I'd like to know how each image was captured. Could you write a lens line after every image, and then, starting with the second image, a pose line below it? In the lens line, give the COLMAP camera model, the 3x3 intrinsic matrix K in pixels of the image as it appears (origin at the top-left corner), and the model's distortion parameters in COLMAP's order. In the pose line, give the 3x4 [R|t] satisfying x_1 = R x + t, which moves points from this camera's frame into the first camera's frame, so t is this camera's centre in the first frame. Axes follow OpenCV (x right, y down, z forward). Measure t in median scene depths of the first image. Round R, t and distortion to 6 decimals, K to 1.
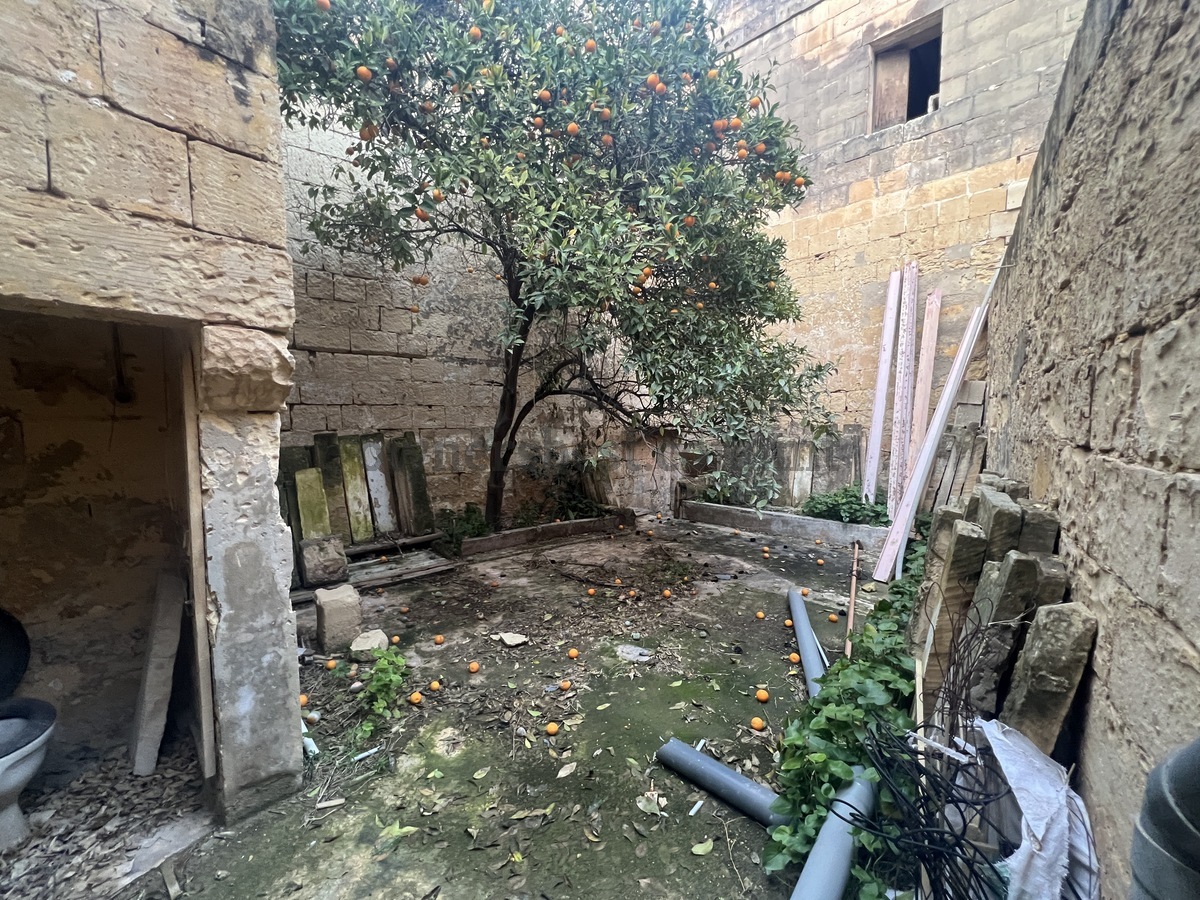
lens RADIAL K [[479.9, 0, 605.4], [0, 479.9, 449.6], [0, 0, 1]] dist [-0.003184, -0.000116]
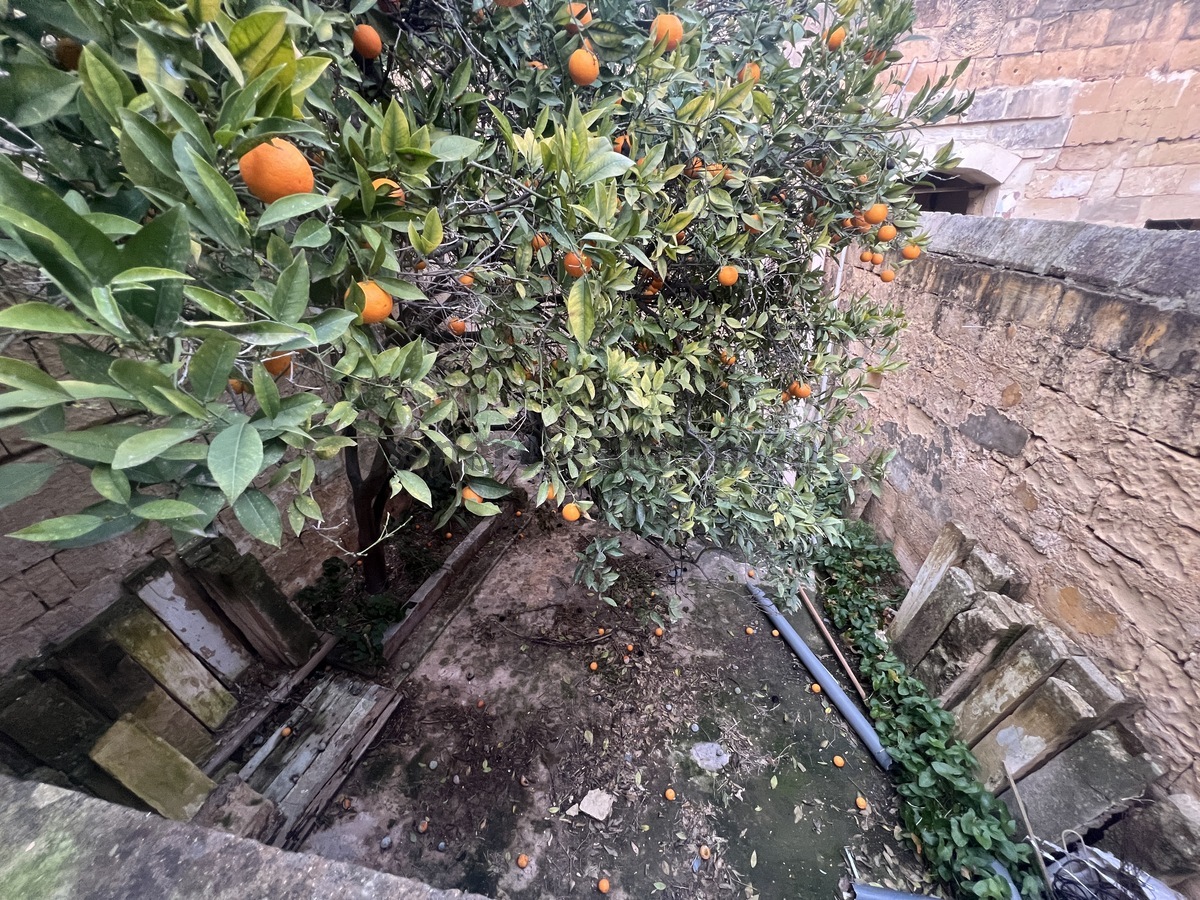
lens RADIAL K [[479.9, 0, 599.8], [0, 479.9, 451.3], [0, 0, 1]] dist [-0.003184, -0.000116]
pose [[0.841477, -0.289659, 0.456085, -0.345171], [0.069258, 0.895009, 0.440638, -0.522322], [-0.535835, -0.339200, 0.773191, 0.435924]]
